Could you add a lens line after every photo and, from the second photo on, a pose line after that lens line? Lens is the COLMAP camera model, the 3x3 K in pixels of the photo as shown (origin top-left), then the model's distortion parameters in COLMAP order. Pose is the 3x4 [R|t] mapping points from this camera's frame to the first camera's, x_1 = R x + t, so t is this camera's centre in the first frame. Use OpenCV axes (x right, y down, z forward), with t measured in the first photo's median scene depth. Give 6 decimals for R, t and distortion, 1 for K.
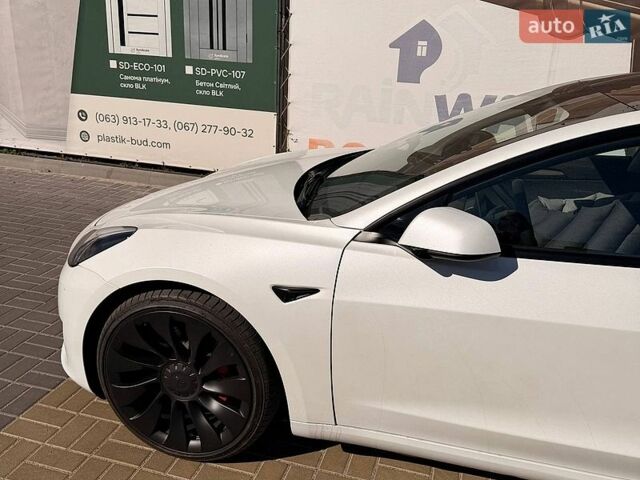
lens RADIAL K [[593.8, 0, 320.0], [0, 593.8, 240.0], [0, 0, 1]] dist [0.189645, -0.453187]
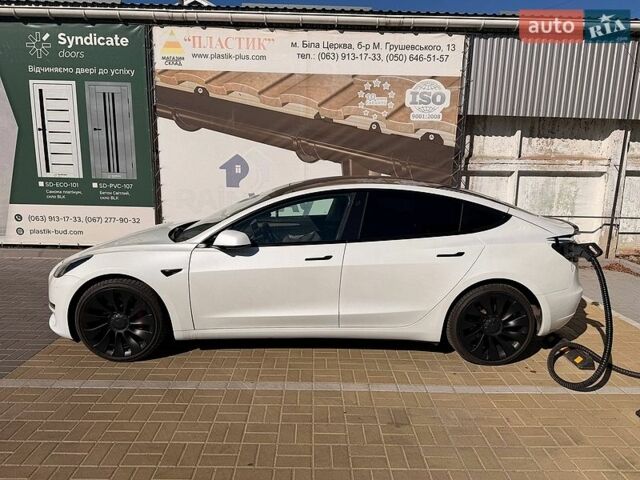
lens RADIAL K [[436.9, 0, 320.0], [0, 436.9, 240.0], [0, 0, 1]] dist [0.081423, -0.128386]
pose [[0.955411, -0.077765, 0.284856, 0.010717], [0.116427, 0.985753, -0.121390, 0.079209], [-0.271357, 0.149142, 0.950853, -0.275301]]
